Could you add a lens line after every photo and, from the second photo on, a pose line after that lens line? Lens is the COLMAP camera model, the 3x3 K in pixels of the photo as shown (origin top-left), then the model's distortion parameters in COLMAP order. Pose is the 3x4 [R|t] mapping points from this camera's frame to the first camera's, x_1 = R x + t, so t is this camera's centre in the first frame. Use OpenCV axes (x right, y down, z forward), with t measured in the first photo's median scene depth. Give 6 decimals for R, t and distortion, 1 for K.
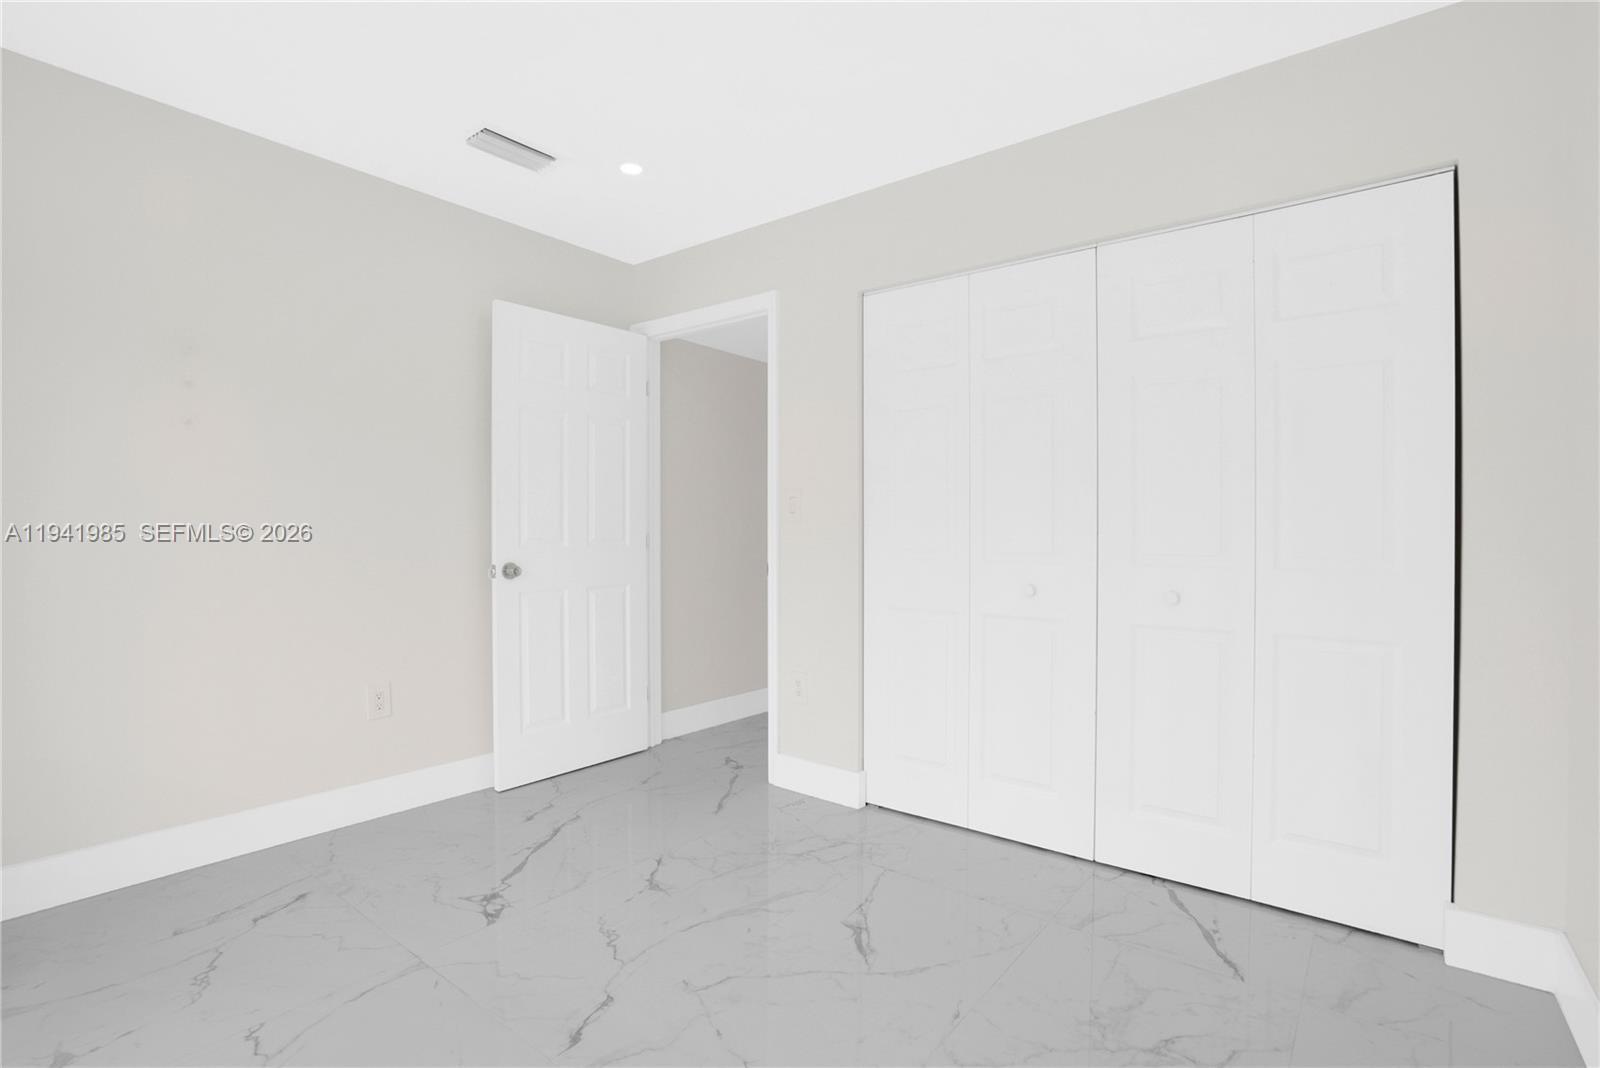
lens RADIAL K [[791.9, 0, 800.0], [0, 791.9, 534.0], [0, 0, 1]] dist [-0.036536, 0.000751]
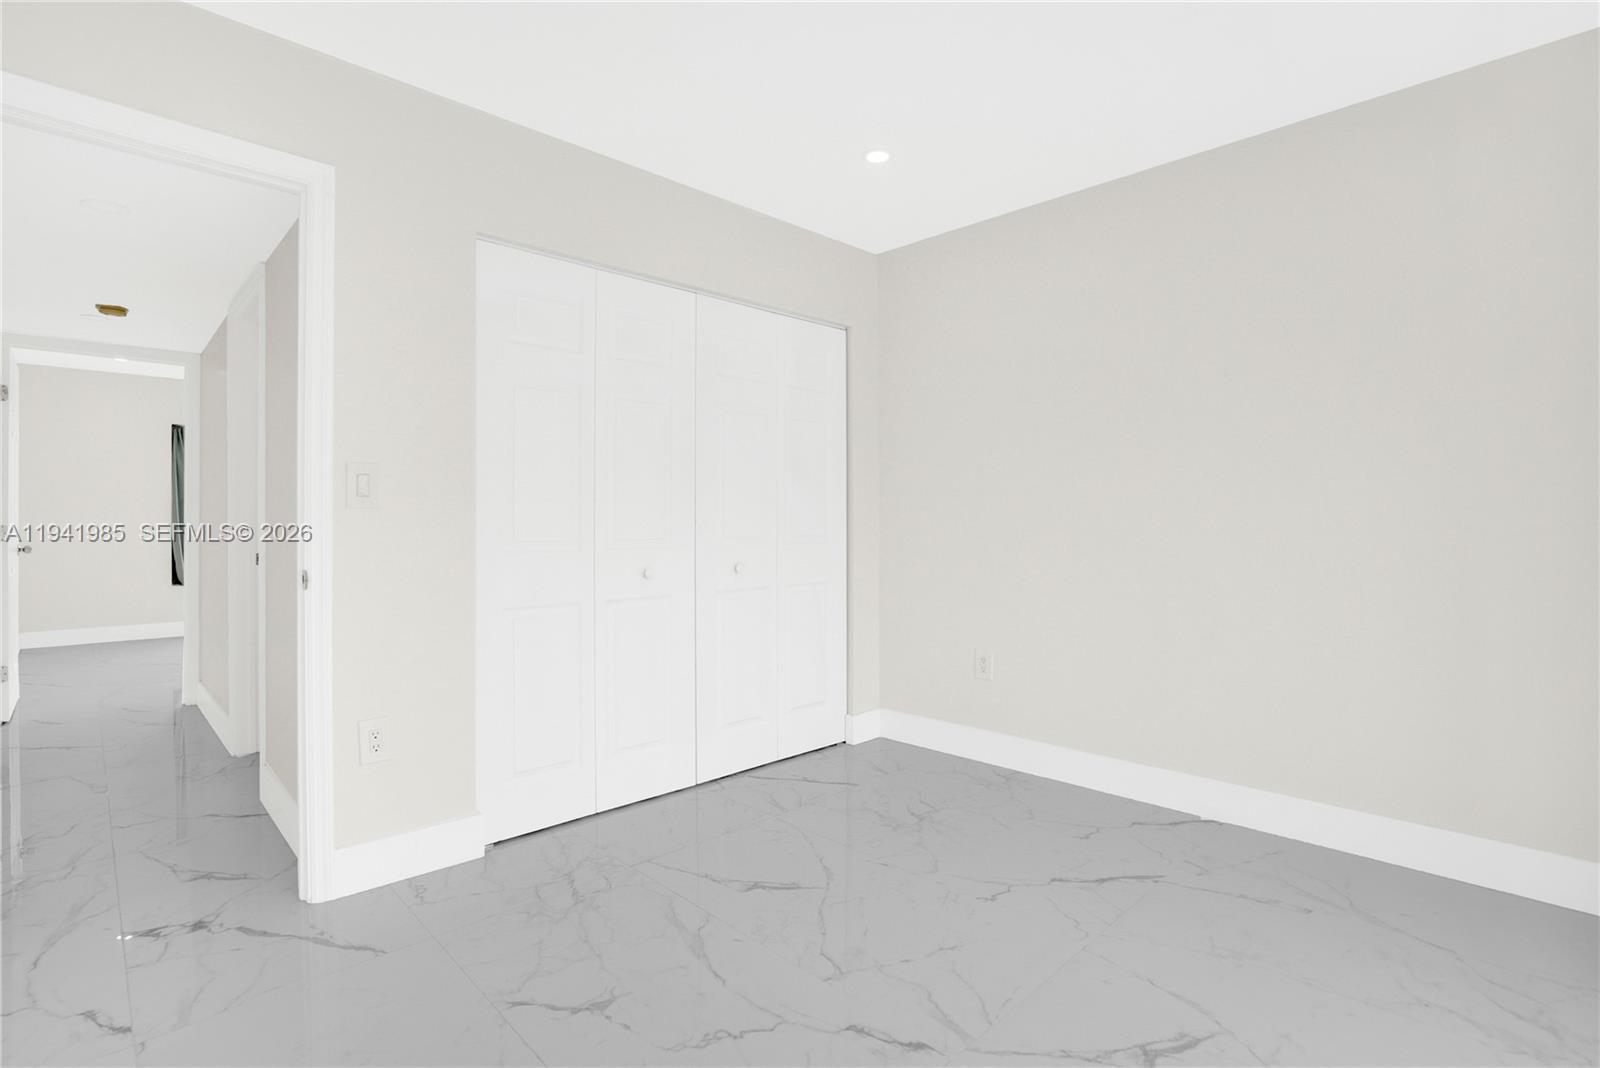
lens RADIAL K [[793.5, 0, 795.3], [0, 793.5, 515.8], [0, 0, 1]] dist [-0.034166, 0.001480]
pose [[0.098484, 0.003212, 0.995133, -0.944163], [0.008078, 0.999959, -0.004027, -0.004751], [-0.995106, 0.008435, 0.098454, 0.780340]]
